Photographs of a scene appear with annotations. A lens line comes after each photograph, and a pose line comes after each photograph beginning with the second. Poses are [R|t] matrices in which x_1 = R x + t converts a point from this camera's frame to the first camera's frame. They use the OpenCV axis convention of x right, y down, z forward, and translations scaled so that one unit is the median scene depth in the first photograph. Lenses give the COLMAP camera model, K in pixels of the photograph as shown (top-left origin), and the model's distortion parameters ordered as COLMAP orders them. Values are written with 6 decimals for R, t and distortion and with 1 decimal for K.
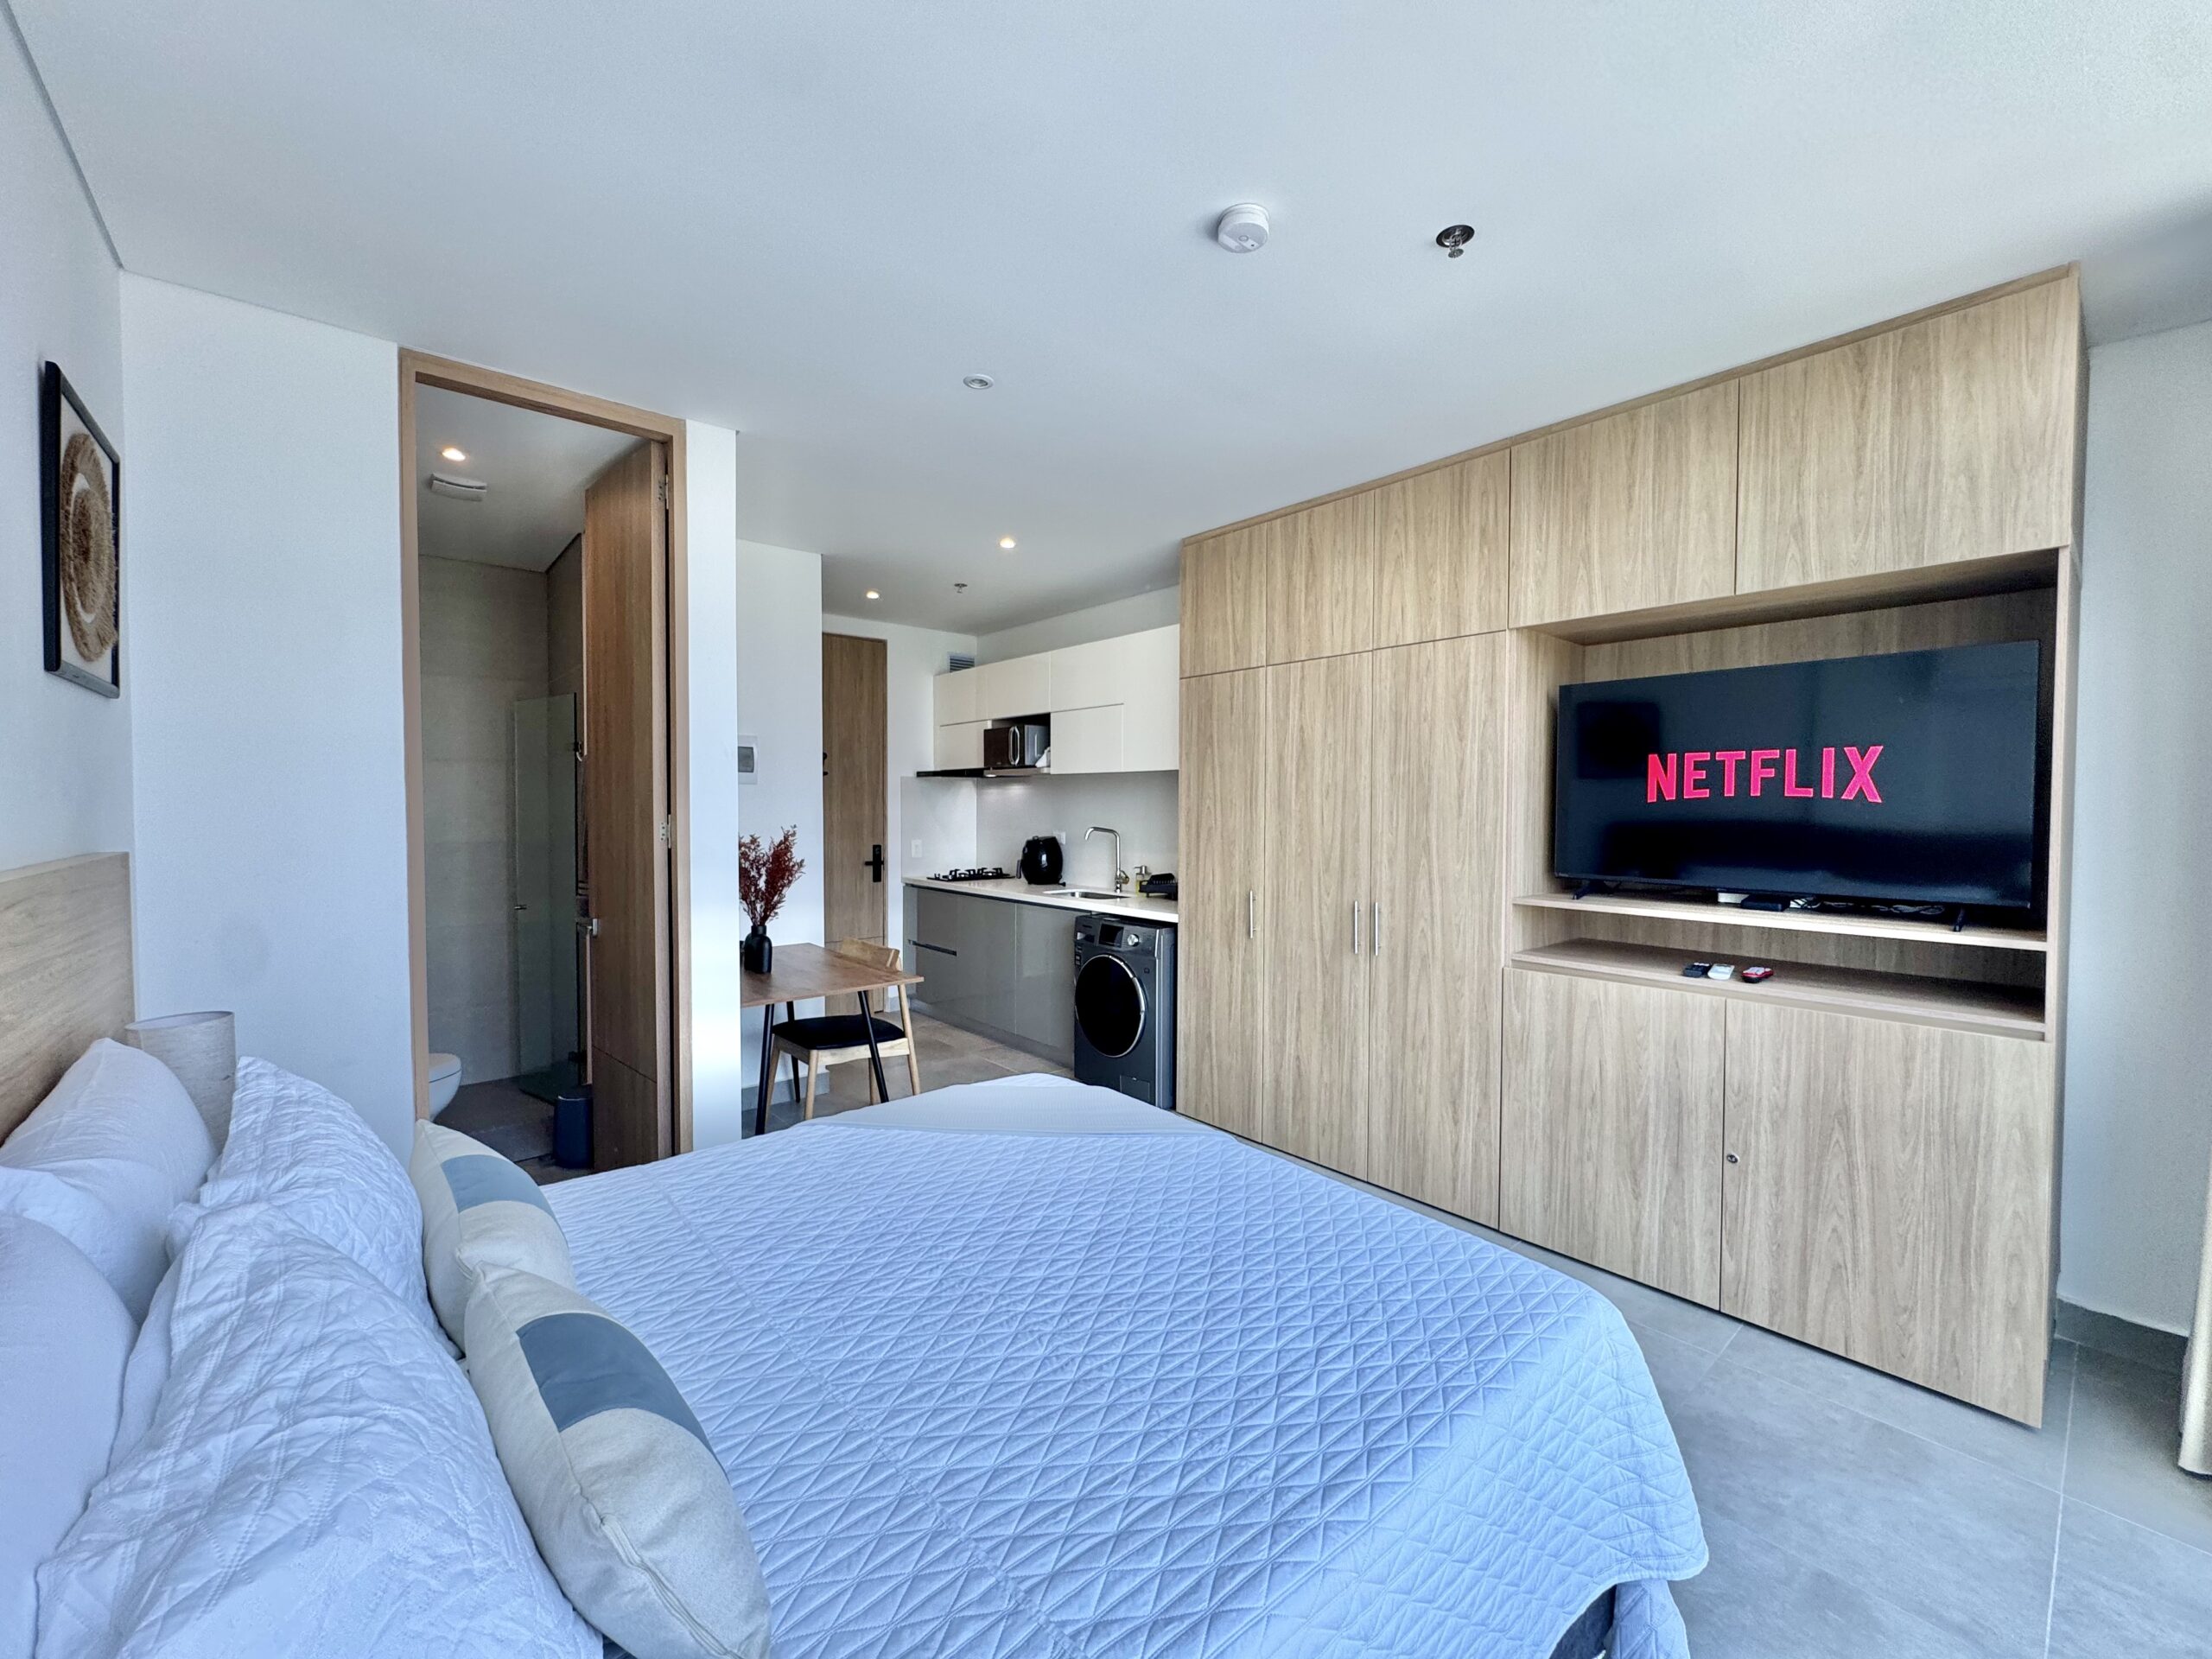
lens RADIAL K [[885.2, 0, 1107.8], [0, 885.2, 835.2], [0, 0, 1]] dist [-0.001619, -0.000520]
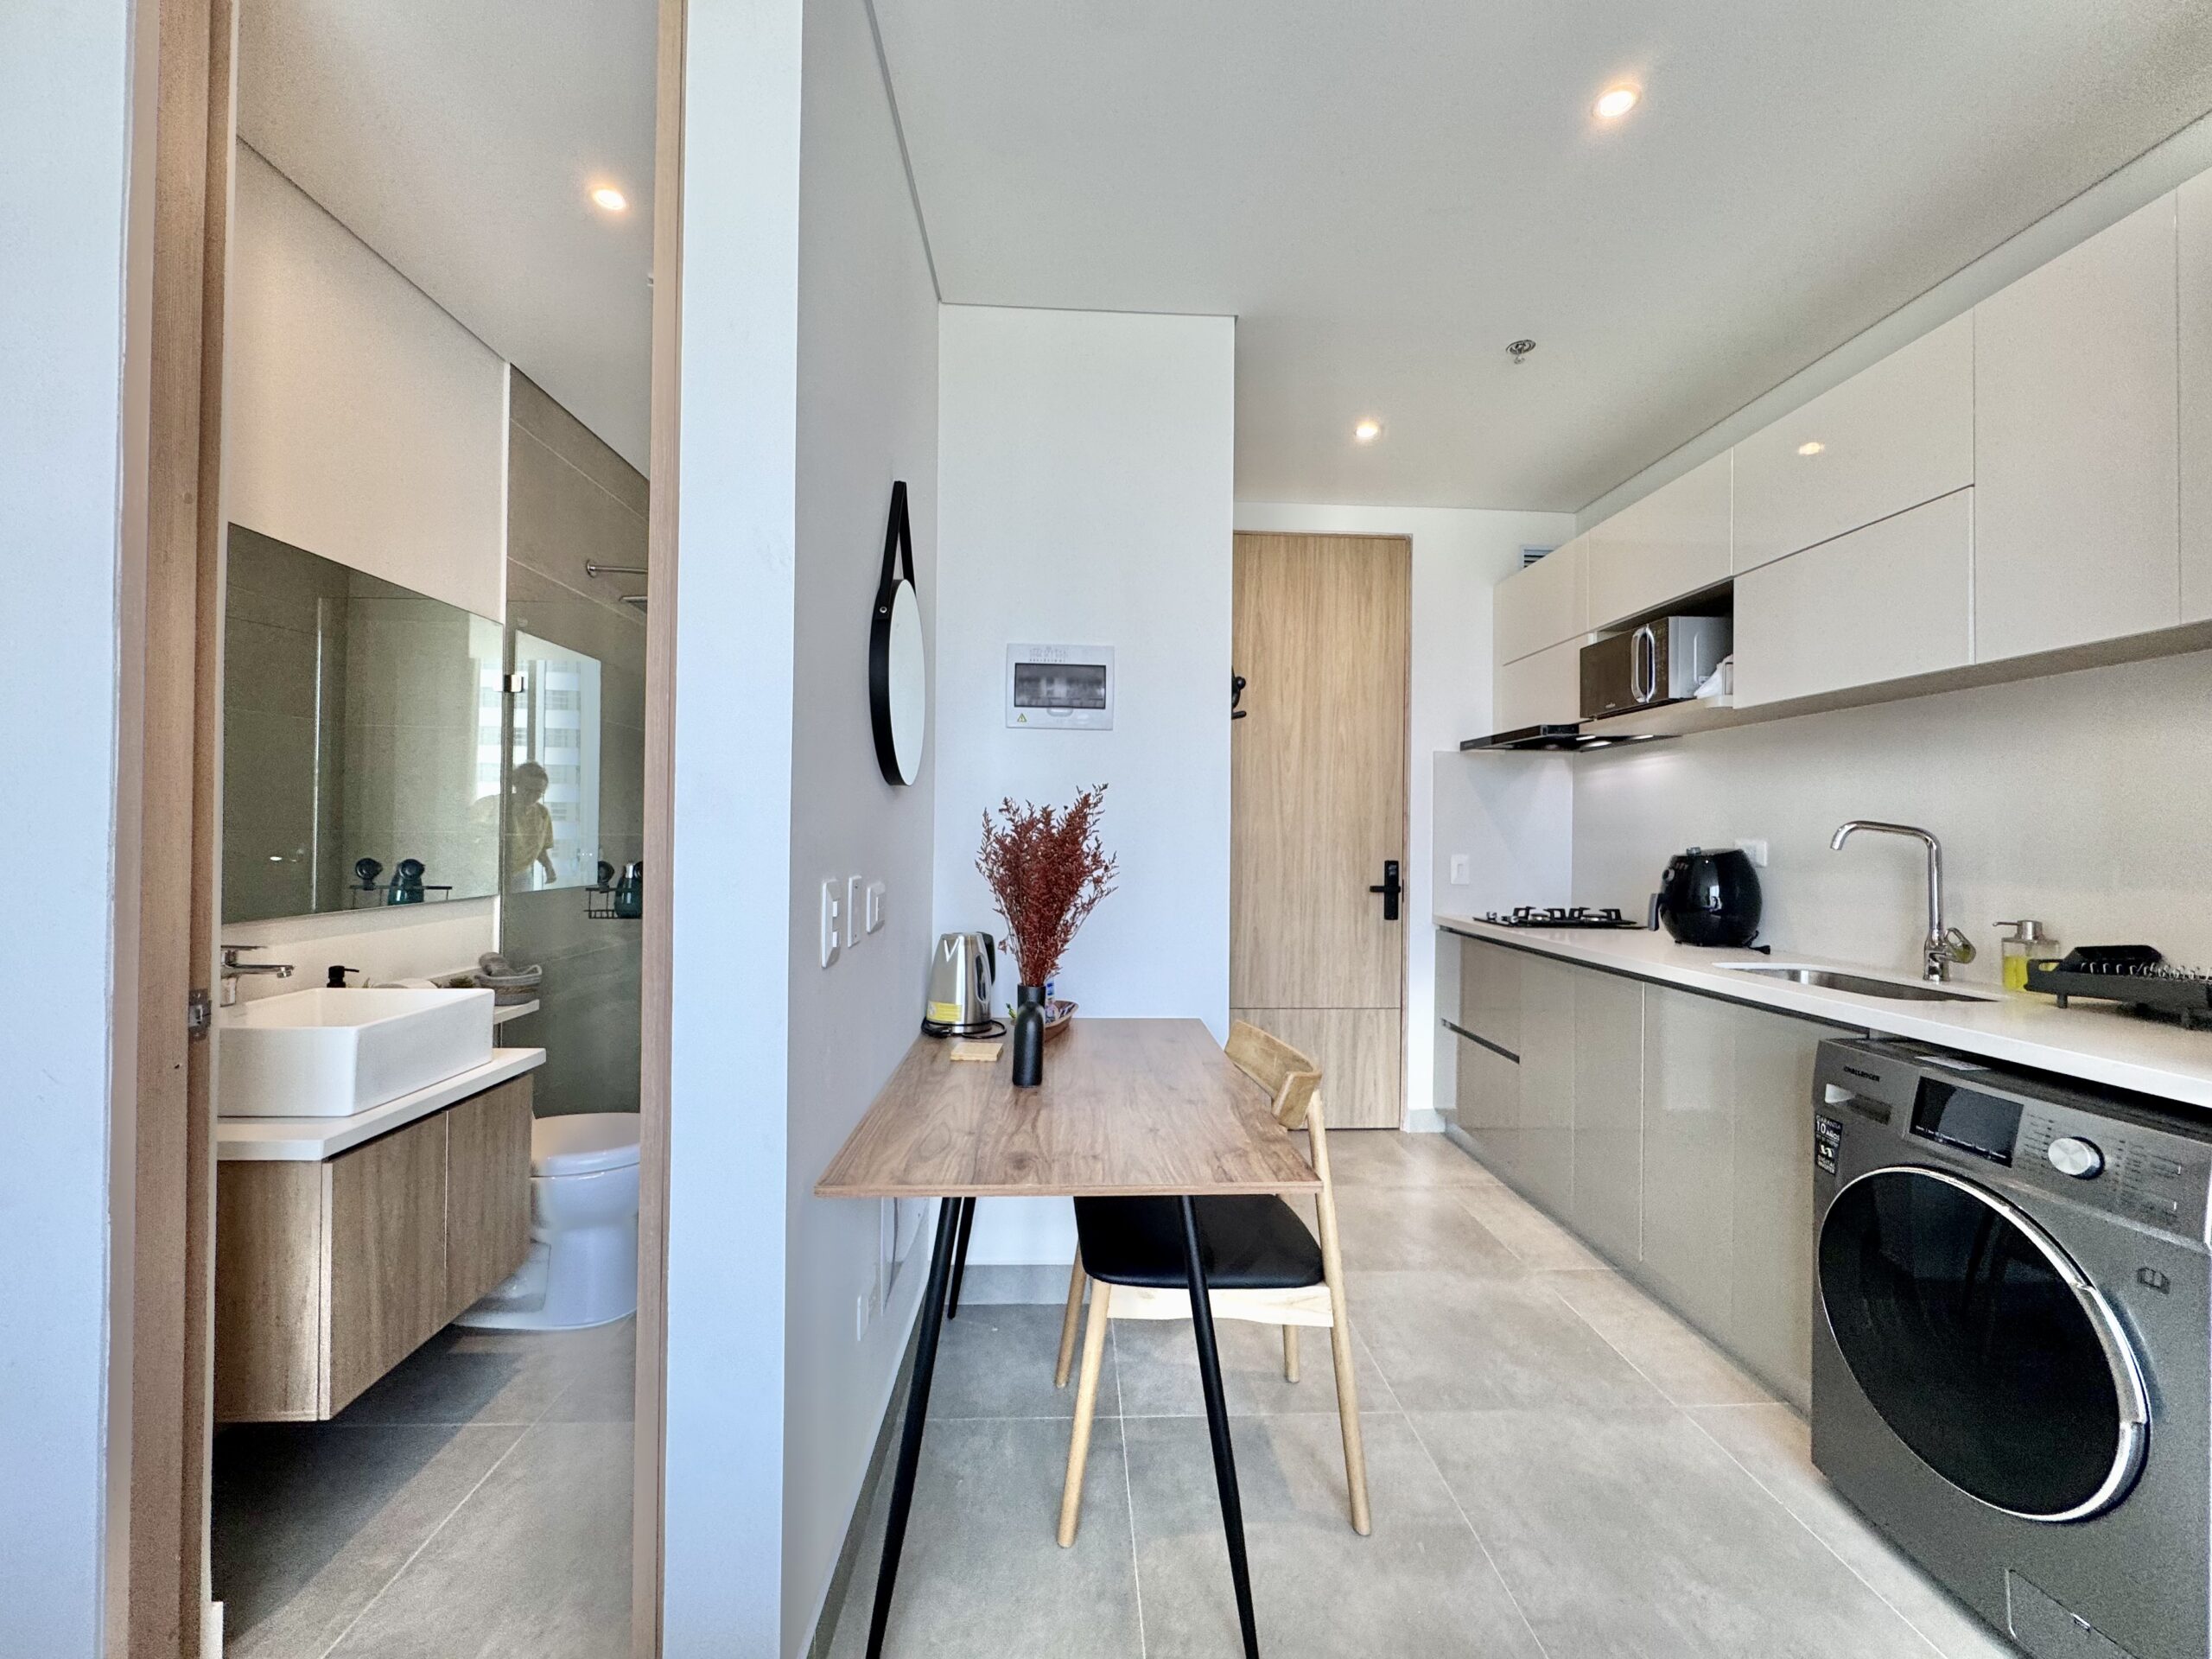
lens RADIAL K [[894.5, 0, 1106.0], [0, 894.5, 829.5], [0, 0, 1]] dist [0.000382, 0.000031]
pose [[0.789862, 0.001949, -0.613281, -0.035626], [-0.031459, 0.998807, -0.037342, 0.021257], [0.612477, 0.048788, 0.788981, 0.420389]]
